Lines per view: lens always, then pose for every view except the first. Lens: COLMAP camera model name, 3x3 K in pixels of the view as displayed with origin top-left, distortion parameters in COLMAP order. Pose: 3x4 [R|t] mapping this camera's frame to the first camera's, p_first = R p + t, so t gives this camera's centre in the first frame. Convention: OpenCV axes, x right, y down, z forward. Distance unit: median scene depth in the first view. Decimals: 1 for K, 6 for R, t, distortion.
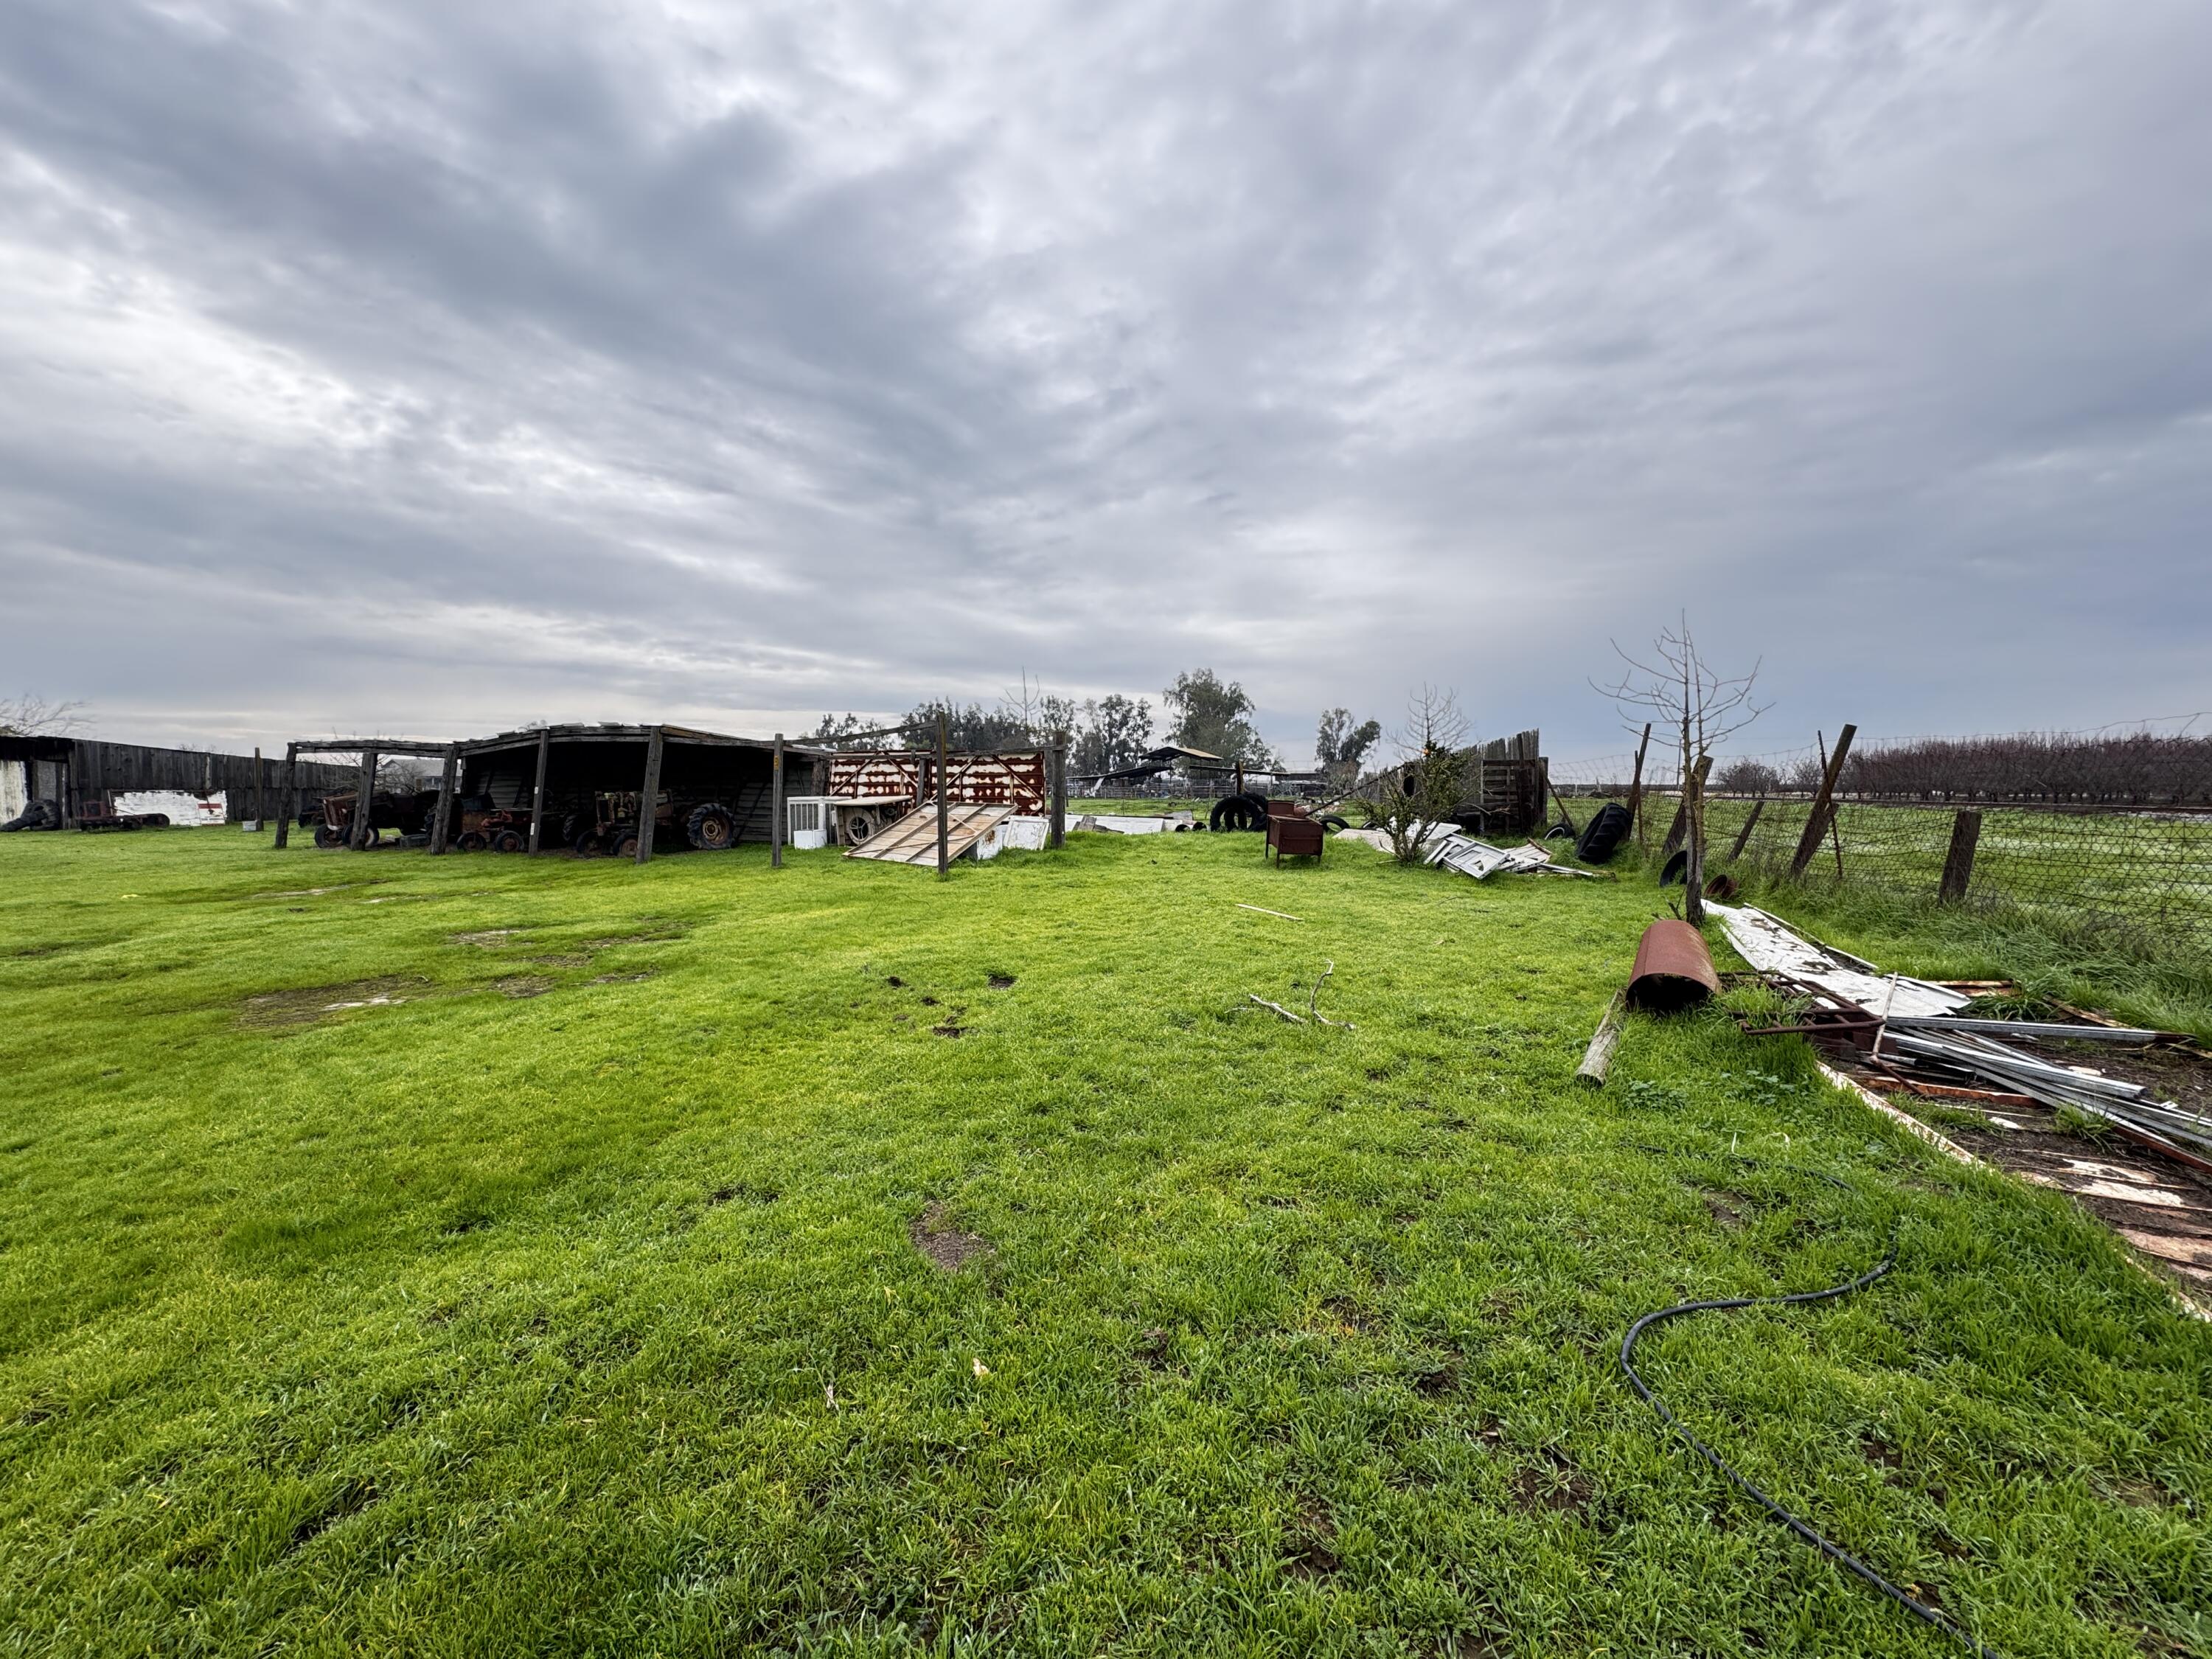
lens RADIAL K [[903.9, 0, 1111.6], [0, 903.9, 836.0], [0, 0, 1]] dist [-0.002583, 0.000797]
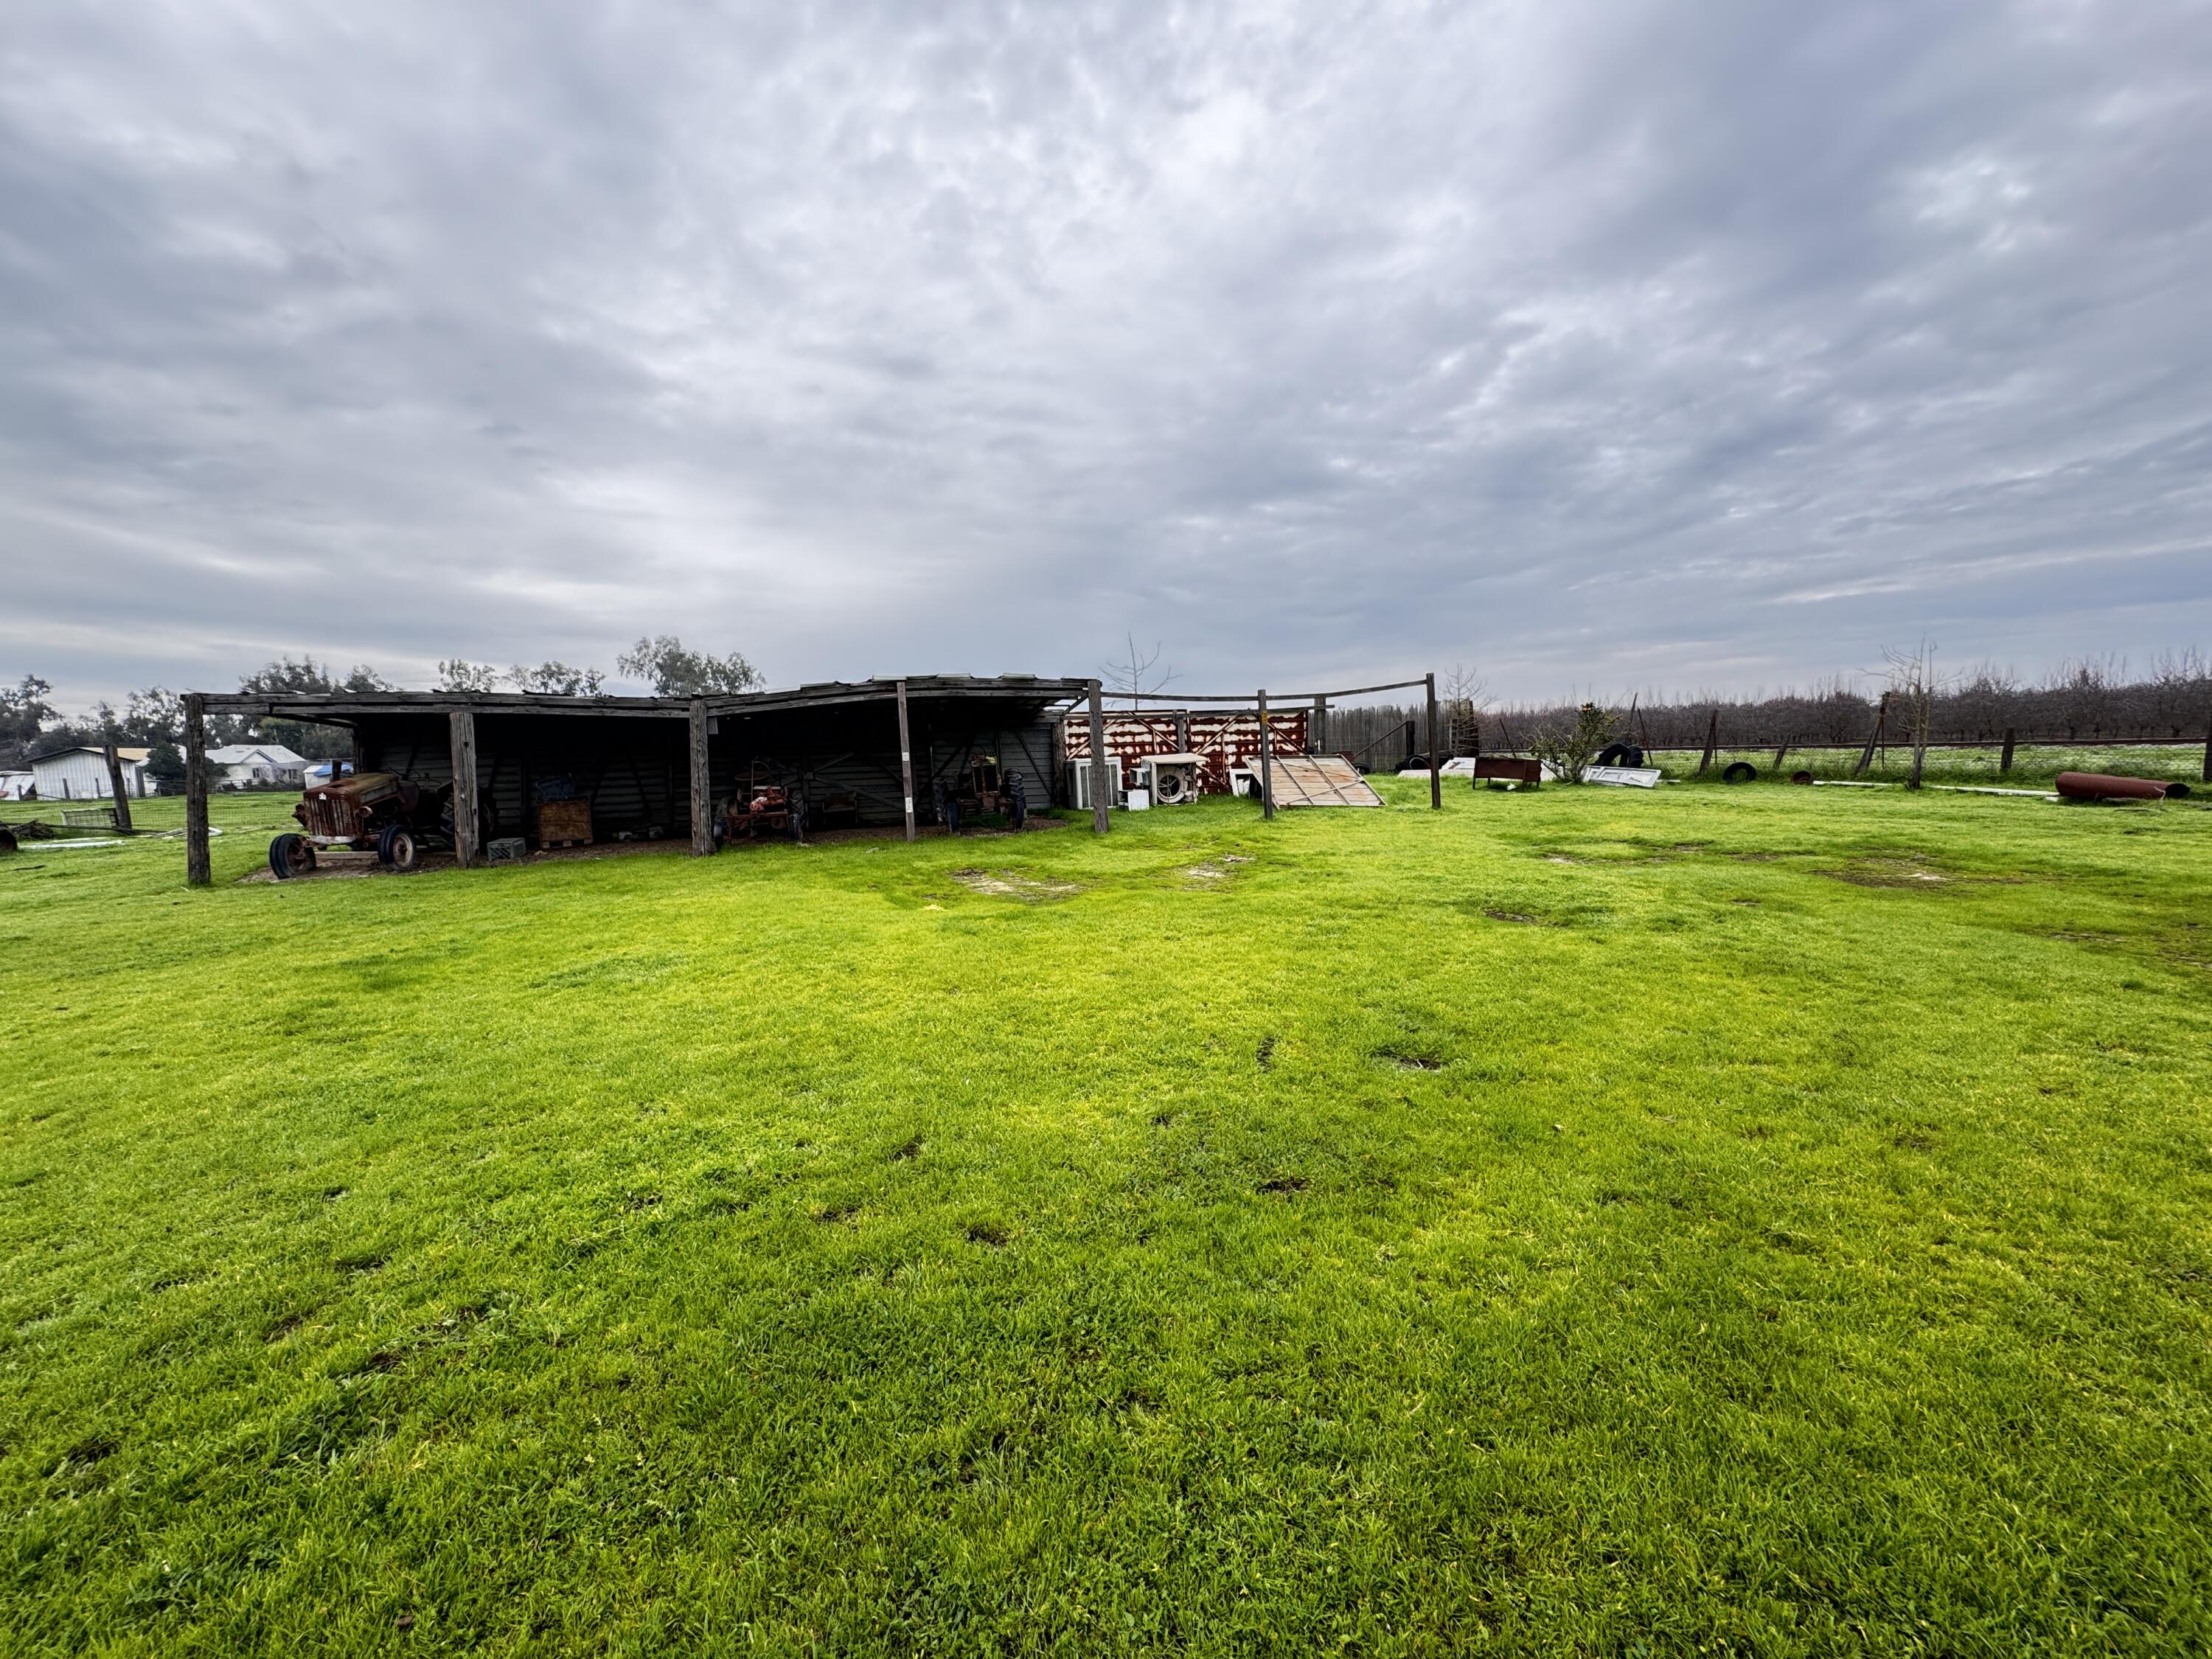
lens RADIAL K [[903.9, 0, 1101.4], [0, 903.9, 818.0], [0, 0, 1]] dist [-0.002583, 0.000797]
pose [[0.768843, -0.071841, 0.635389, -0.867419], [0.069290, 0.997178, 0.028904, -0.006668], [-0.635672, 0.021803, 0.771651, 0.236291]]
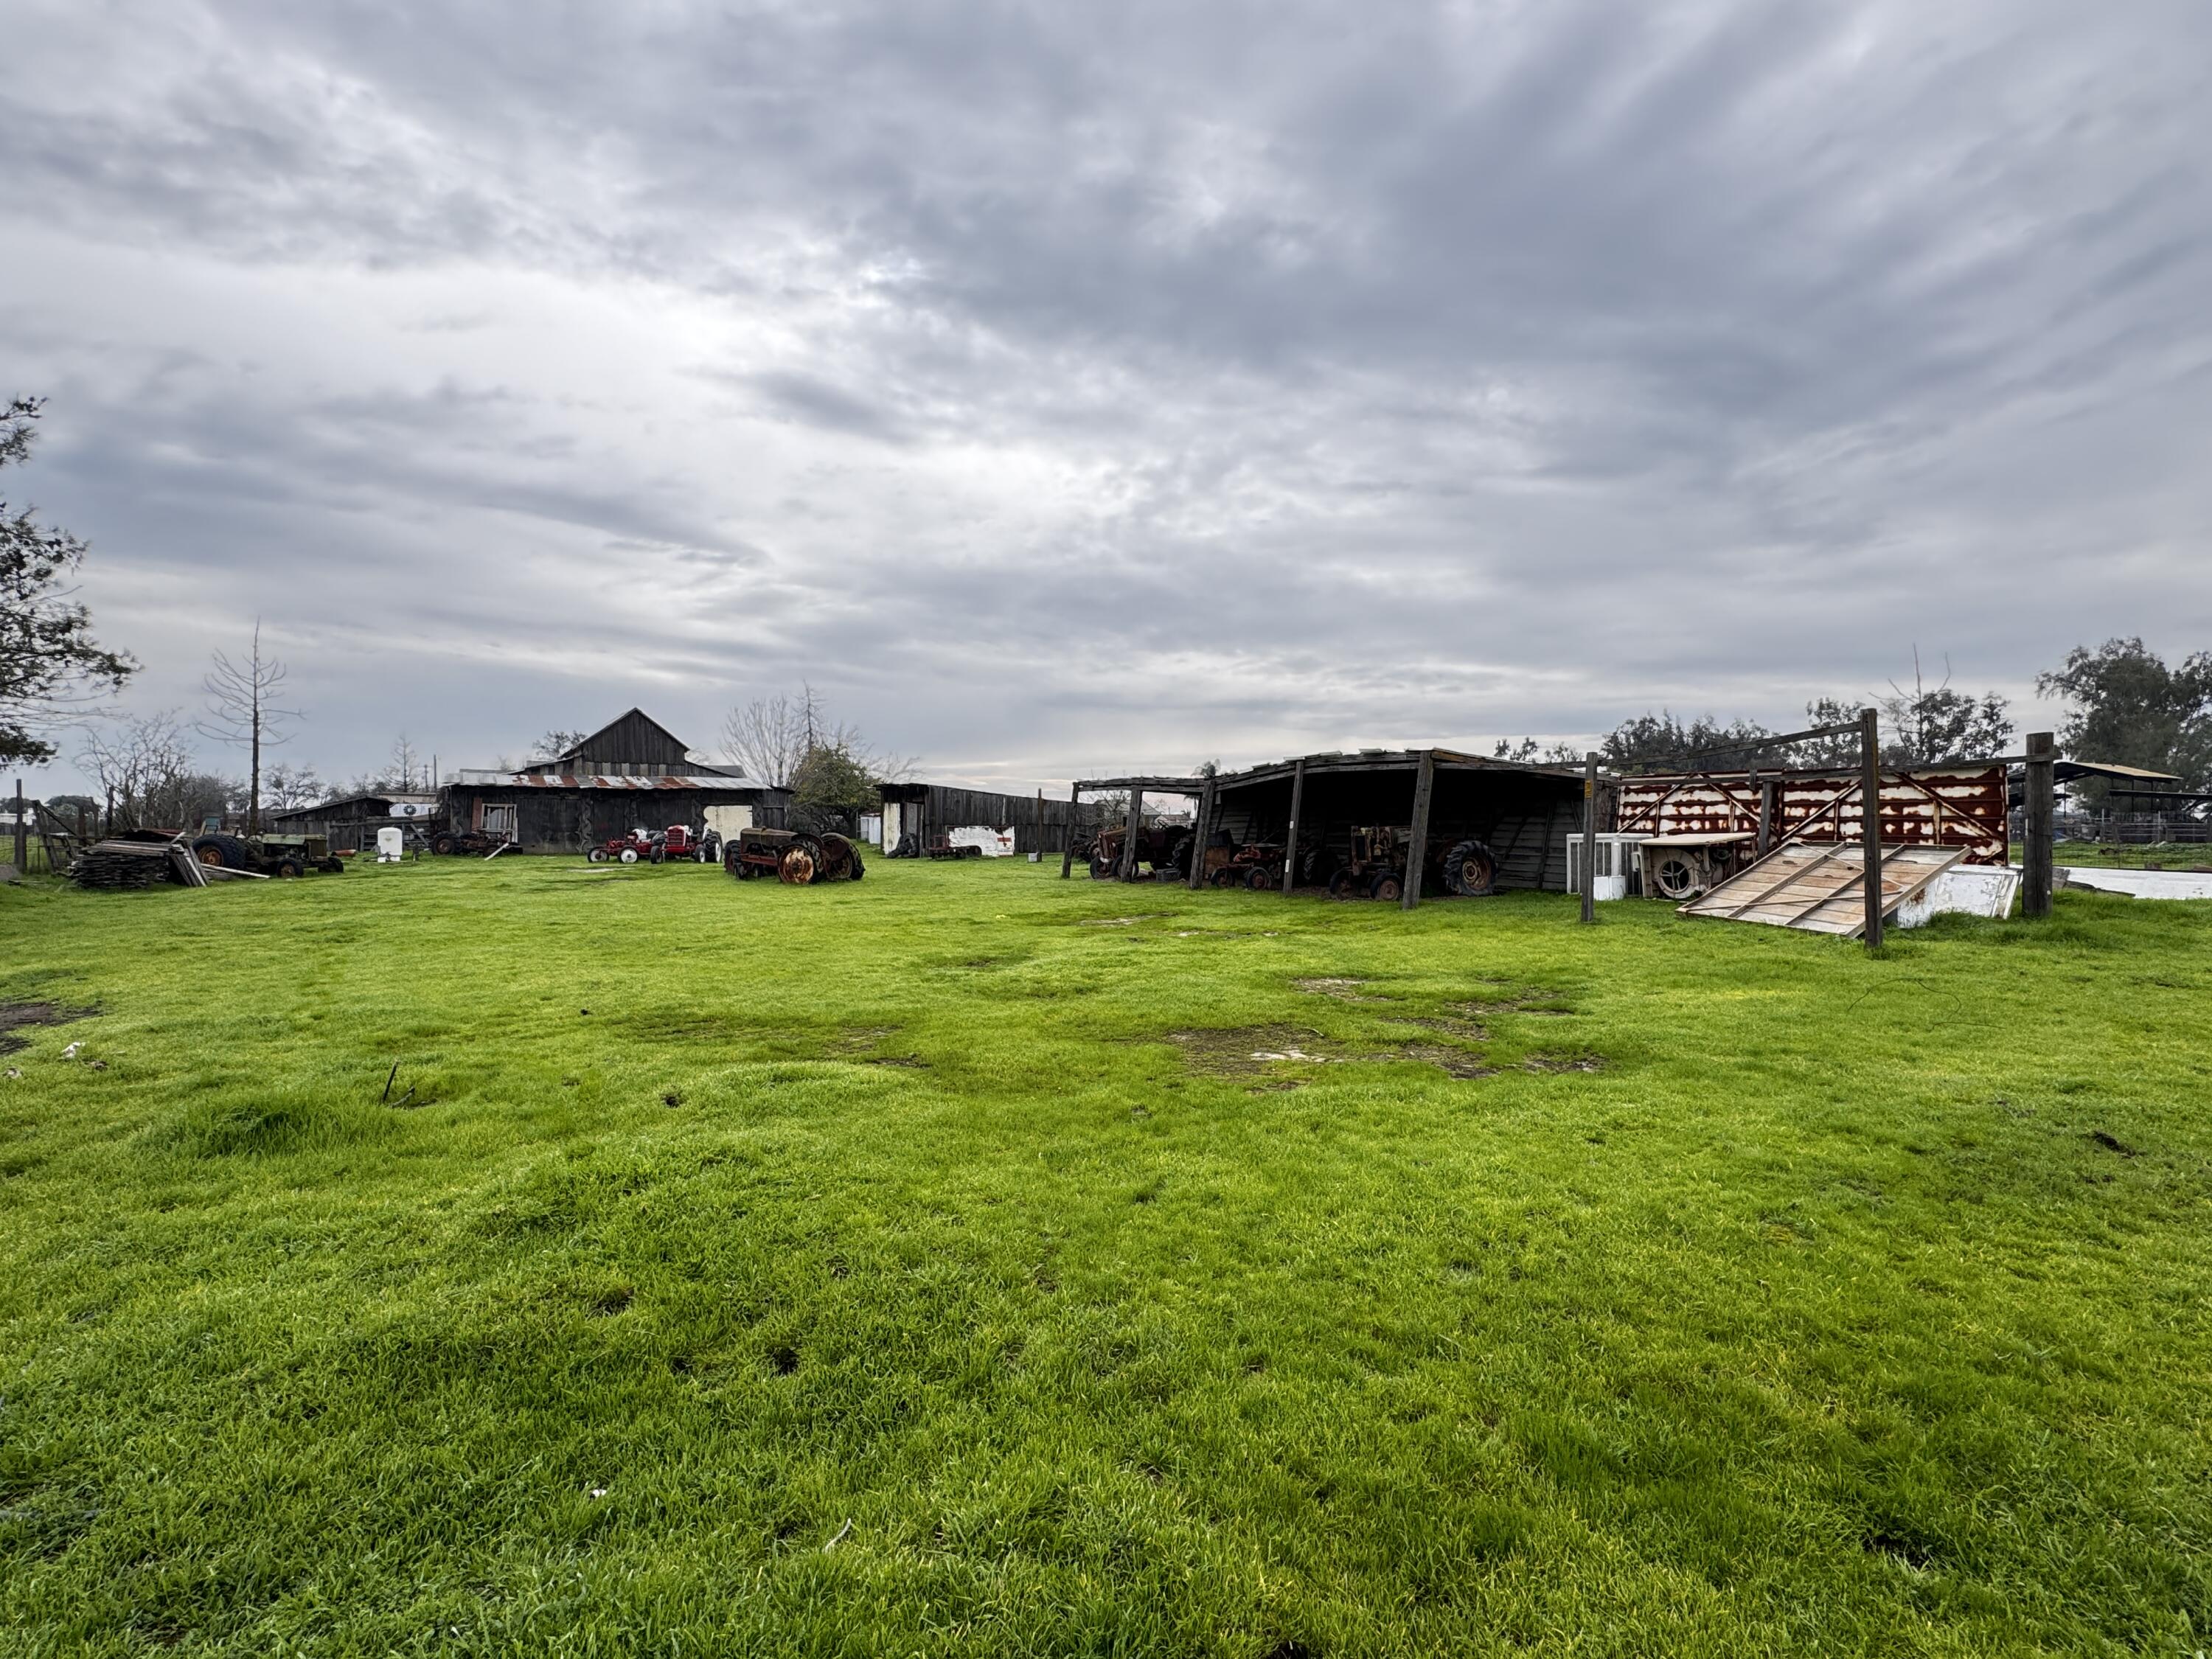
lens RADIAL K [[1041.9, 0, 1102.9], [0, 1041.9, 821.8], [0, 0, 1]] dist [-0.000353, -0.000200]
pose [[0.791808, -0.001693, -0.610767, -0.111559], [-0.033492, 0.998371, -0.046186, 0.002373], [0.609851, 0.057026, 0.790462, 0.020485]]
